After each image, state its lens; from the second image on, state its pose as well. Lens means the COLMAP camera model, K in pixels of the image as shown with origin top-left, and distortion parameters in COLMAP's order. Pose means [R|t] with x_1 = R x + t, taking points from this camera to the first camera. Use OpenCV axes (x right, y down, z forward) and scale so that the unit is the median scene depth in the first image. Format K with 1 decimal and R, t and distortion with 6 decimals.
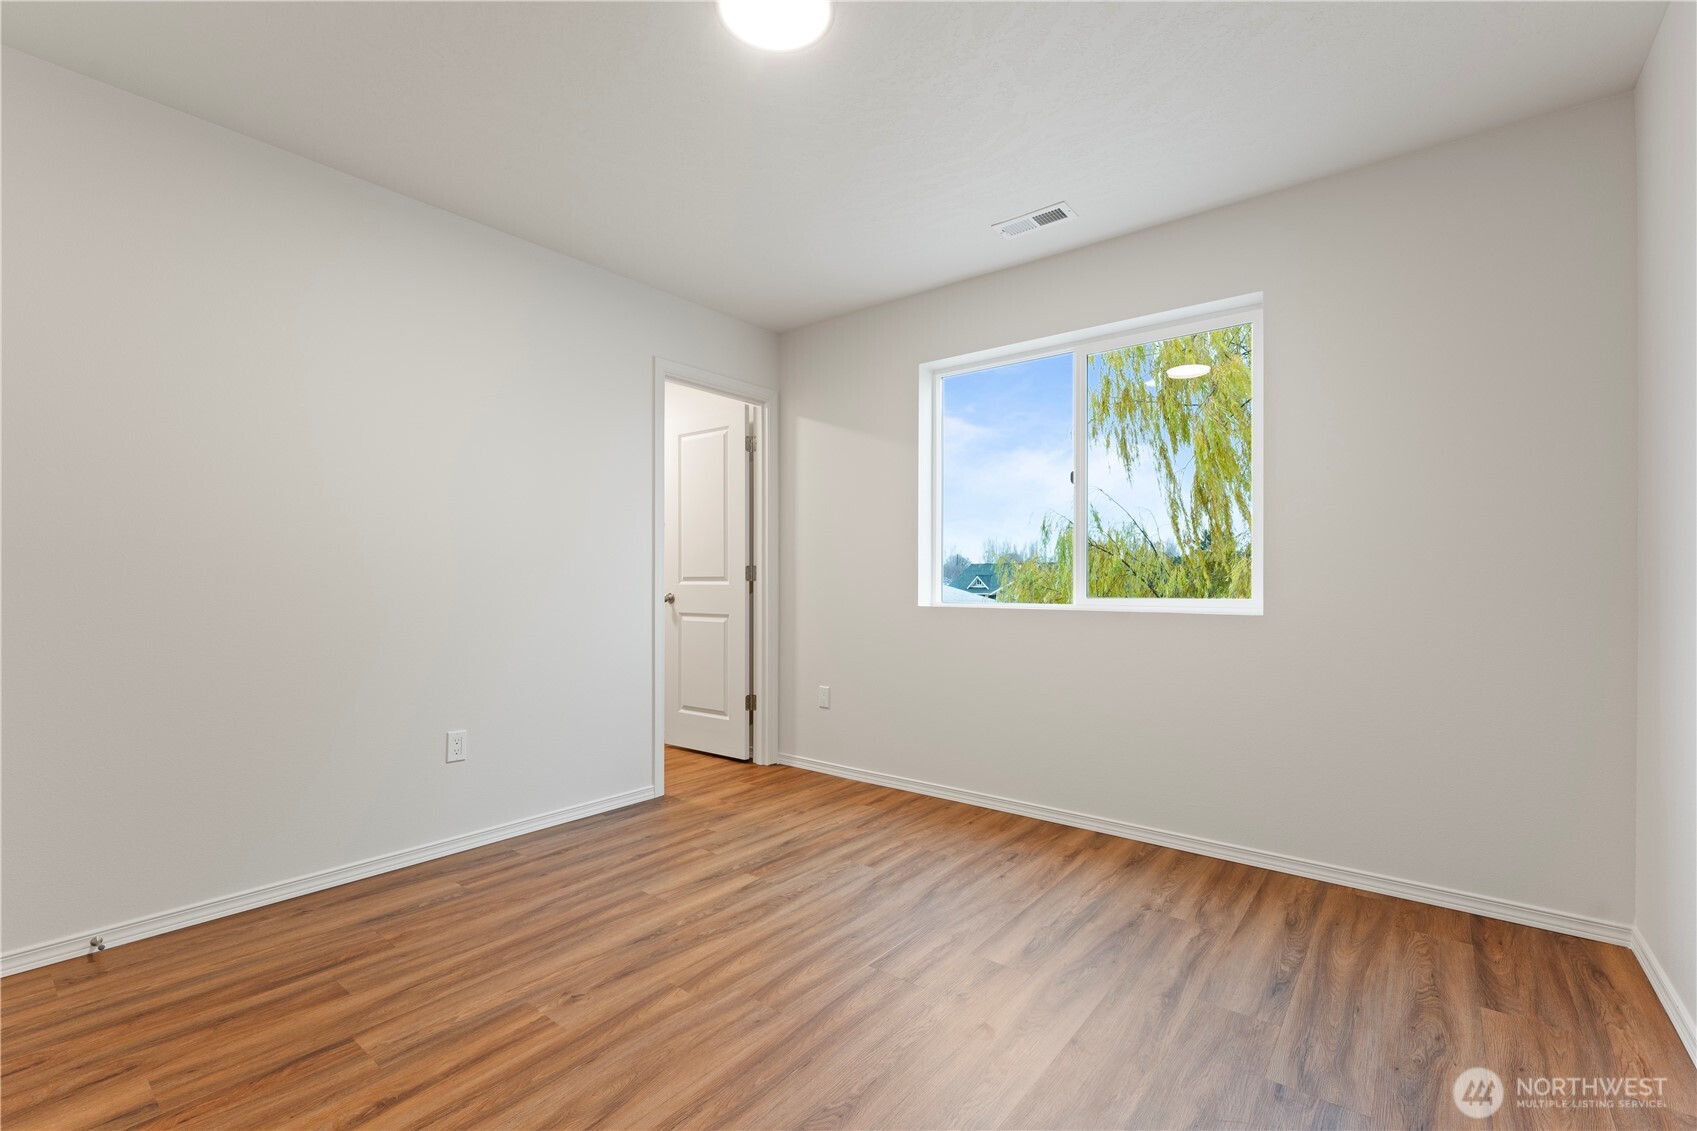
lens RADIAL K [[719.1, 0, 856.5], [0, 719.1, 574.0], [0, 0, 1]] dist [0.000699, -0.001140]
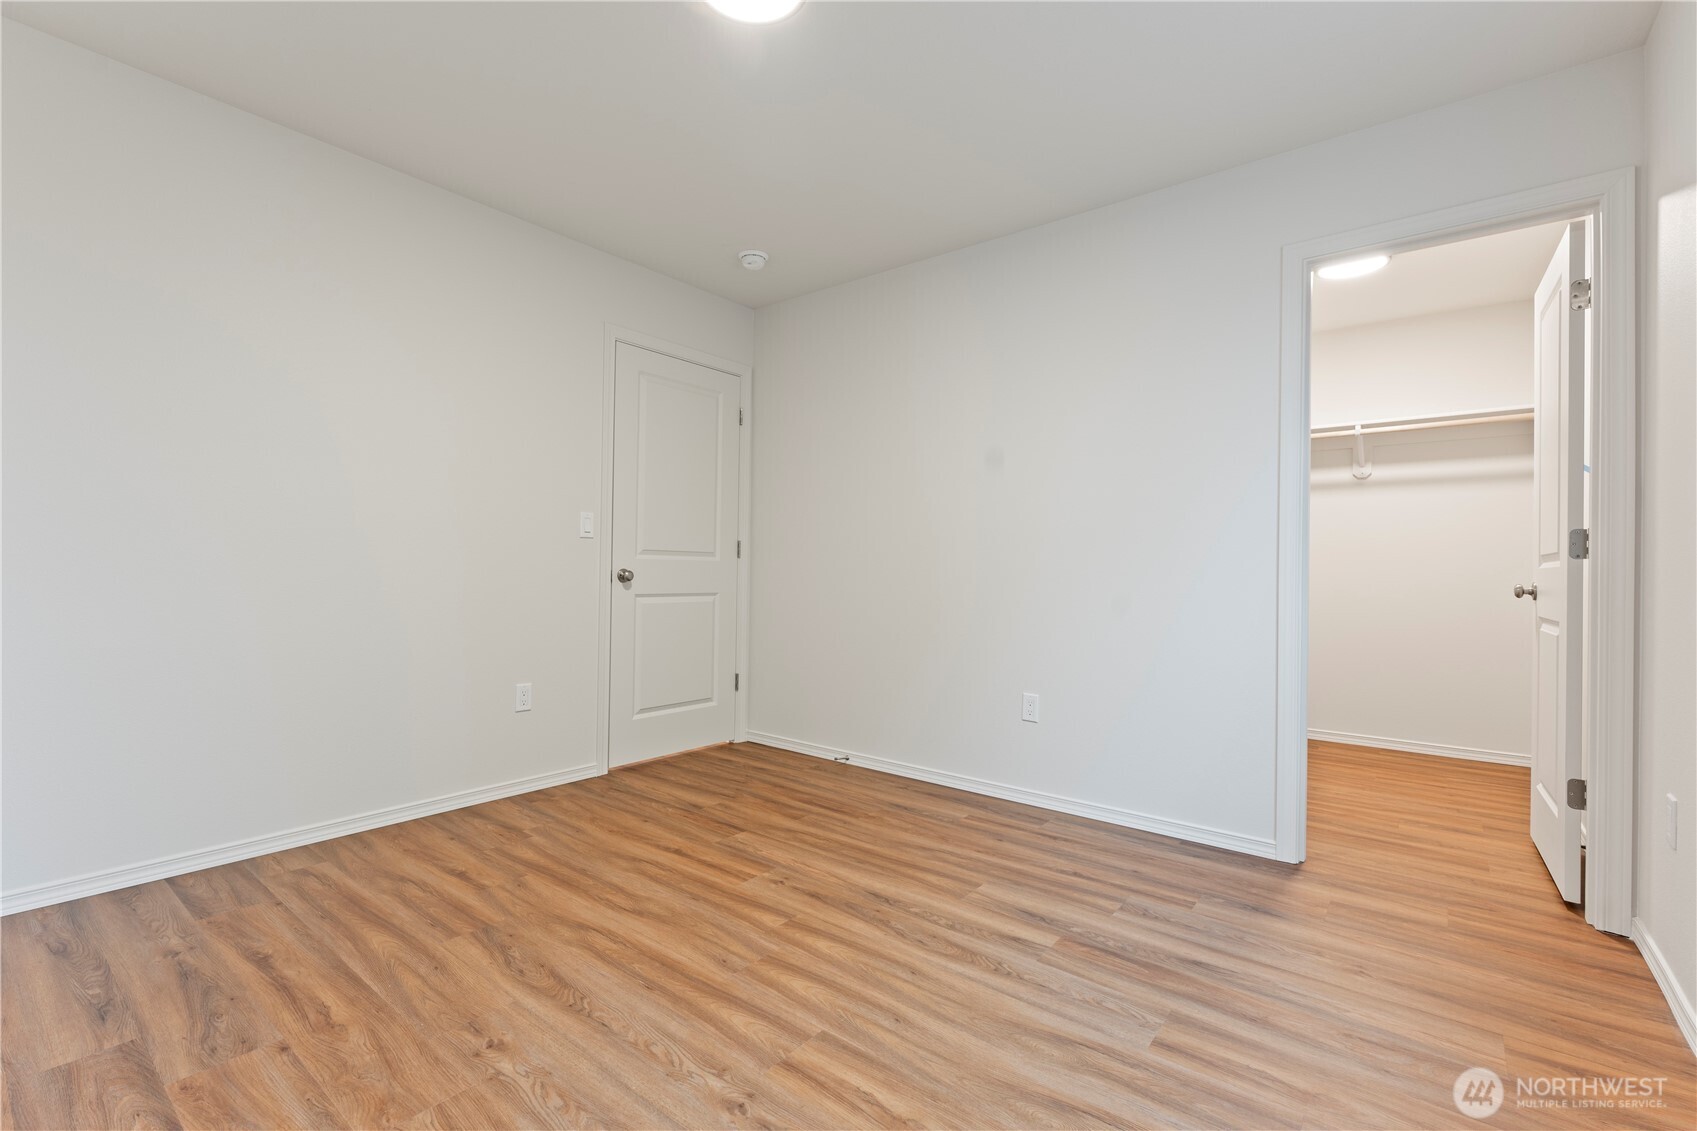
lens RADIAL K [[719.1, 0, 904.1], [0, 719.1, 572.6], [0, 0, 1]] dist [0.000699, -0.001140]
pose [[0.046471, 0.002244, -0.998917, 0.706105], [-0.004450, 0.999988, 0.002039, 0.011754], [0.998910, 0.004350, 0.046481, 0.874958]]
